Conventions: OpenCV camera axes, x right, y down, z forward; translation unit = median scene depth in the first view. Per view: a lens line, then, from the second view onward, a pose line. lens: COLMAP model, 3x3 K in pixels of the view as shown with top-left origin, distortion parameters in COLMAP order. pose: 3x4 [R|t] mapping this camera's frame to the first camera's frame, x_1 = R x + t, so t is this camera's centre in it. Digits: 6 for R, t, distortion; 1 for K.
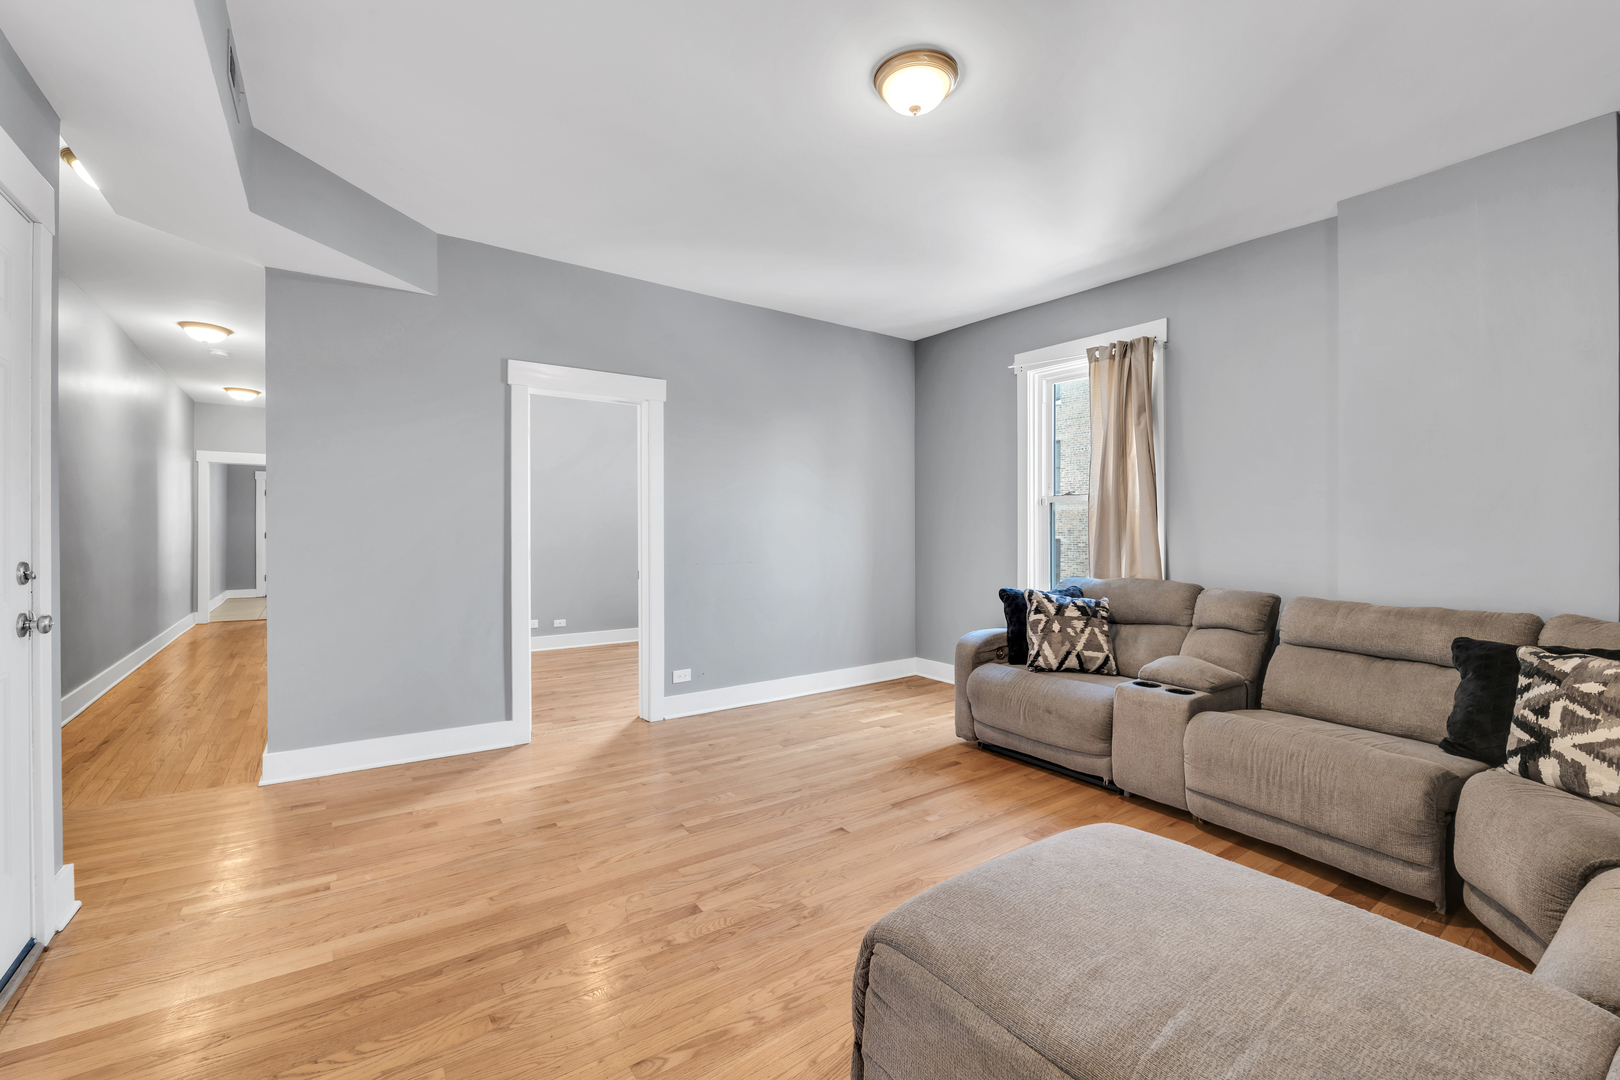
lens RADIAL K [[676.6, 0, 810.4], [0, 676.6, 528.0], [0, 0, 1]] dist [-0.014190, 0.000502]
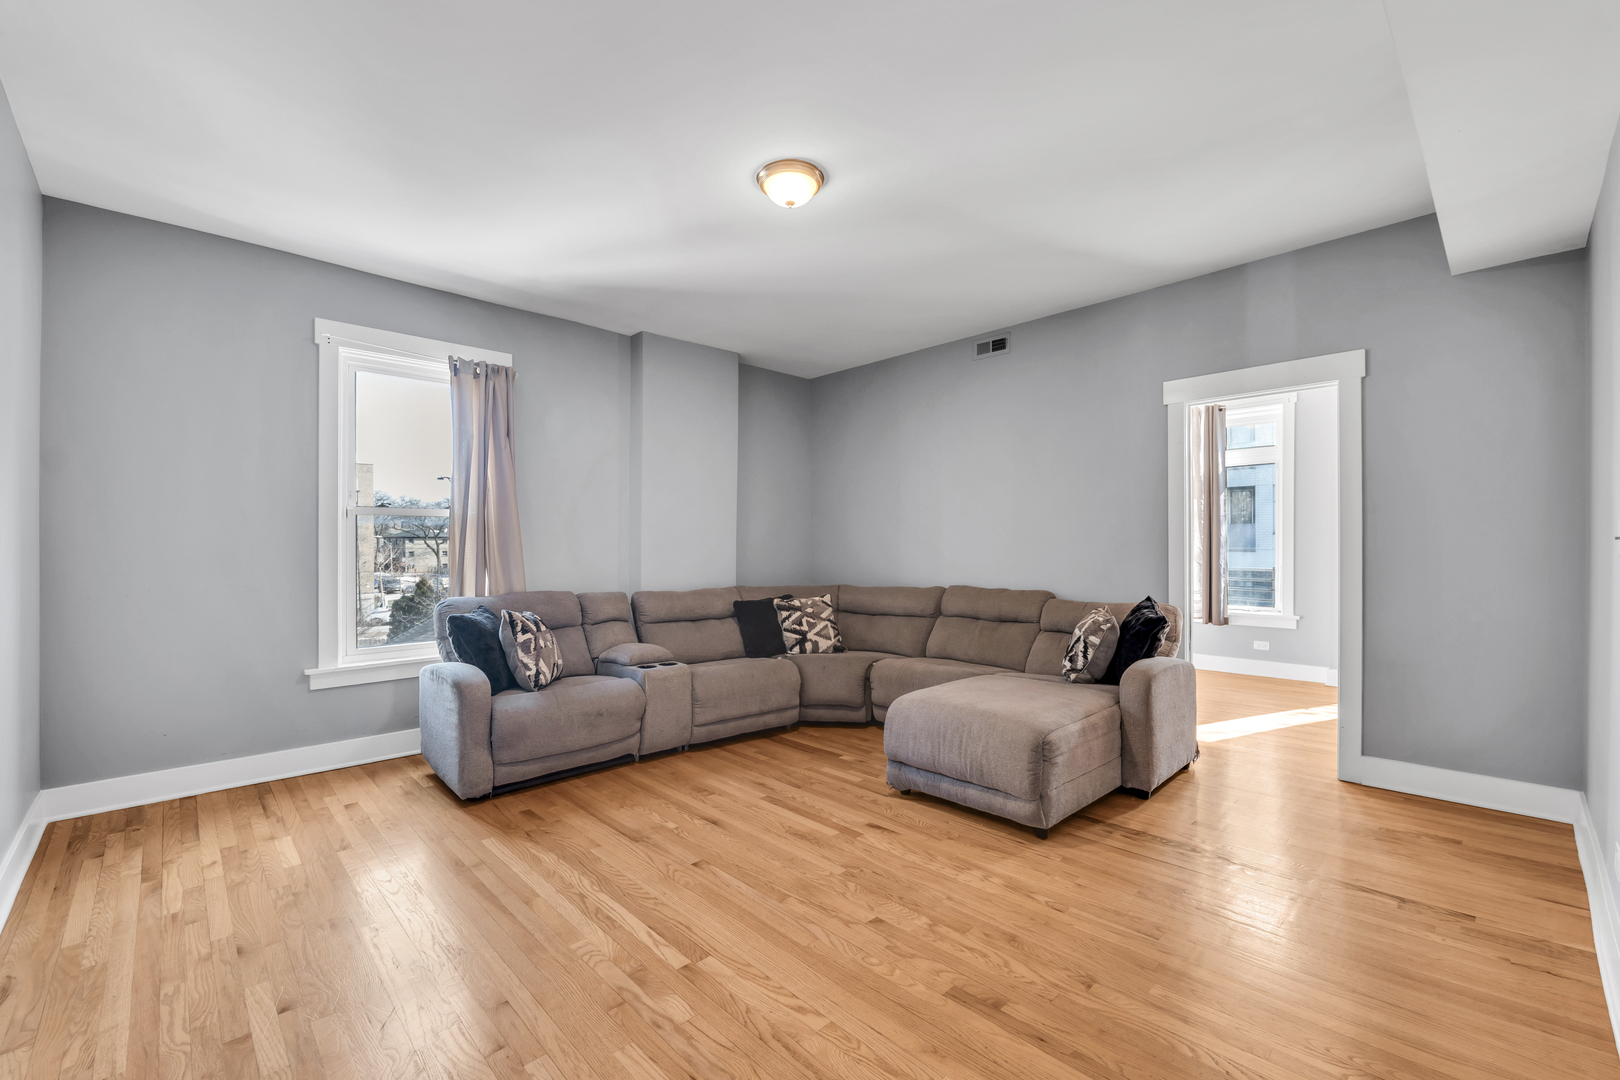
lens RADIAL K [[676.6, 0, 808.6], [0, 676.6, 544.8], [0, 0, 1]] dist [-0.014190, 0.000502]
pose [[-0.141987, -0.002156, 0.989866, -0.888727], [0.004417, 0.999986, 0.002812, -0.002525], [-0.989859, 0.004771, -0.141975, 0.951380]]
